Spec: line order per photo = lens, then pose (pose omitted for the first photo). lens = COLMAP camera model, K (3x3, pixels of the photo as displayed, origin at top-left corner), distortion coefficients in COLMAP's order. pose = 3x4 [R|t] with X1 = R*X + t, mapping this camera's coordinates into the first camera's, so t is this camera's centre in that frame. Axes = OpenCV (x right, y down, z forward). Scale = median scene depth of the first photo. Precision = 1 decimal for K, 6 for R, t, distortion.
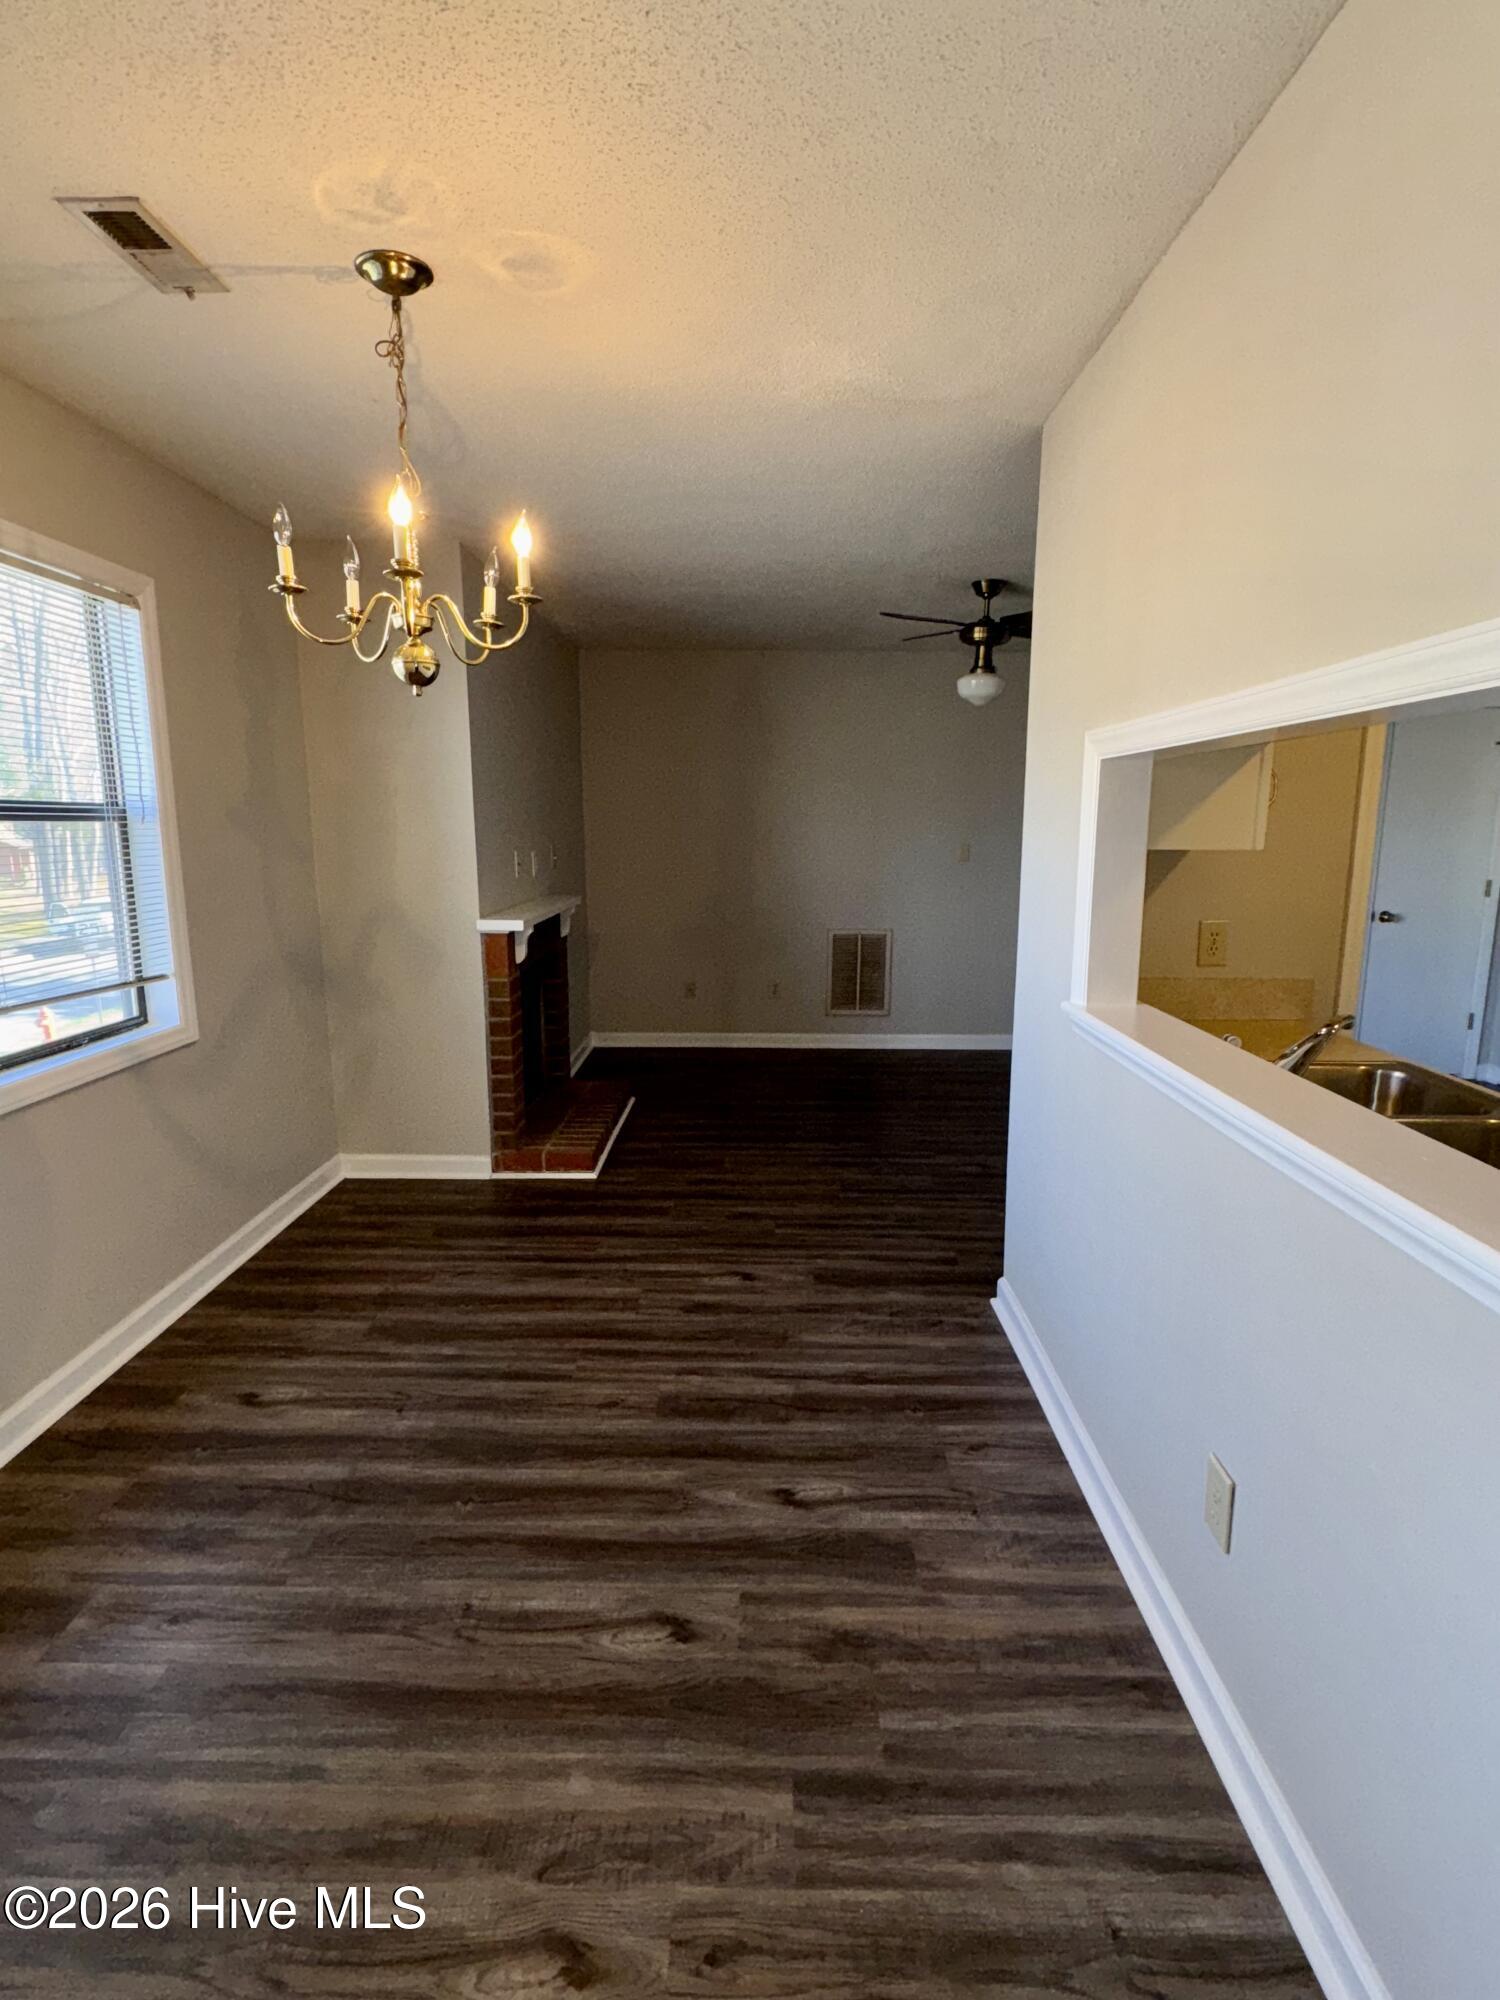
lens RADIAL K [[998.6, 0, 753.7], [0, 998.6, 1002.6], [0, 0, 1]] dist [-0.000969, -0.000312]
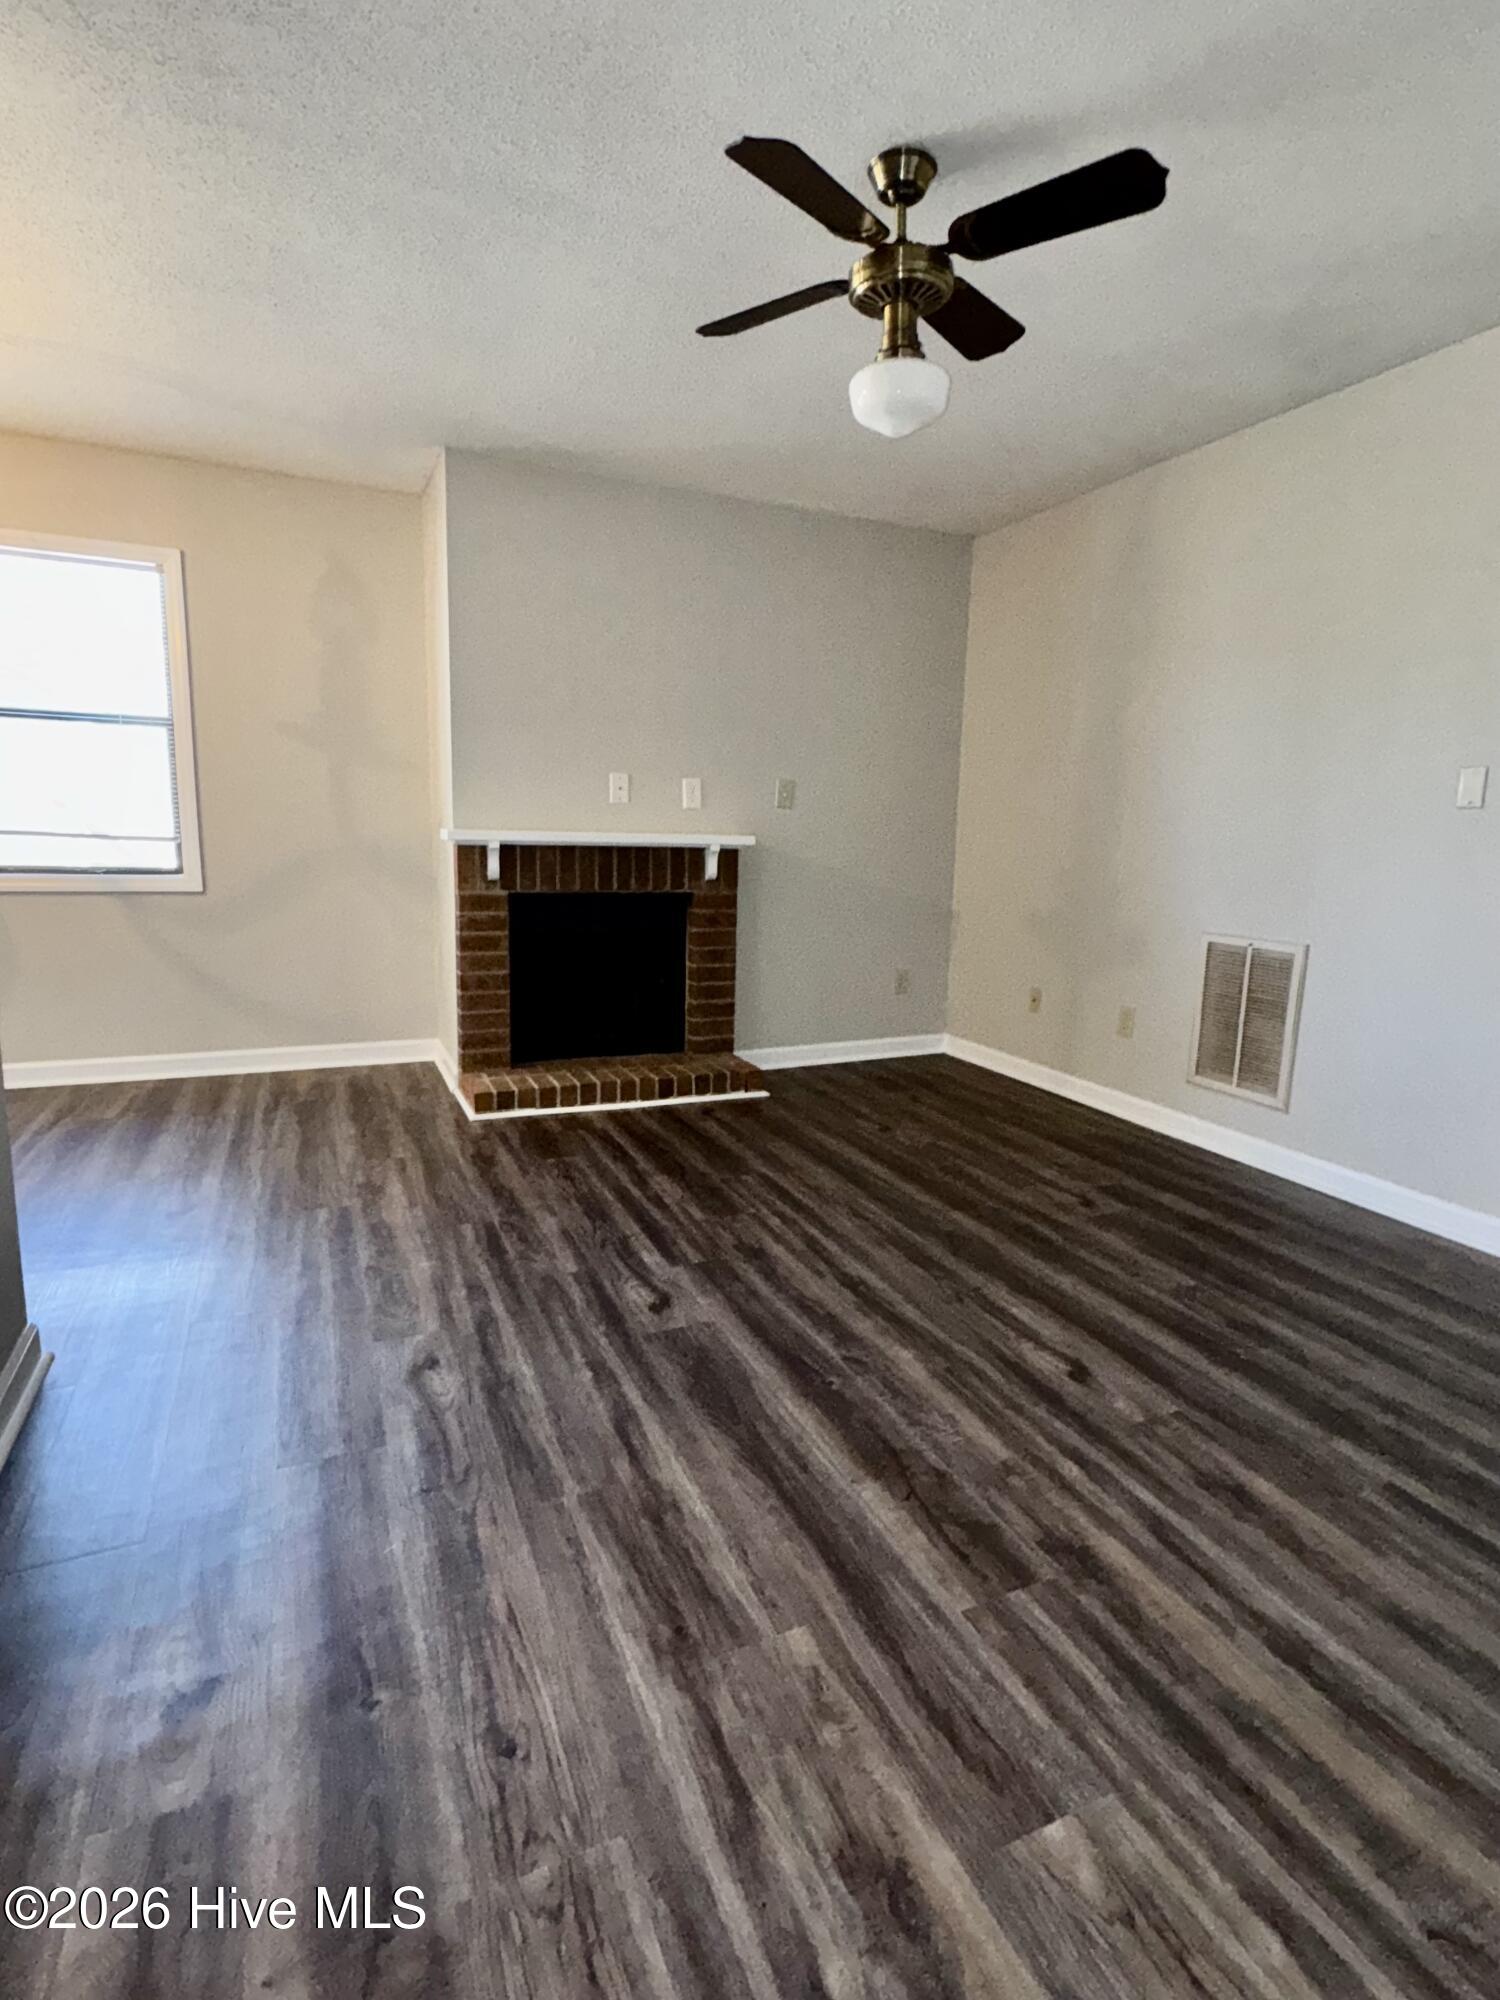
lens RADIAL K [[998.6, 0, 753.7], [0, 998.6, 1002.6], [0, 0, 1]] dist [-0.000969, -0.000312]
pose [[0.417460, 0.163282, -0.893905, 0.680496], [-0.186057, 0.978241, 0.091797, -0.054784], [0.889444, 0.127996, 0.438756, 0.751657]]
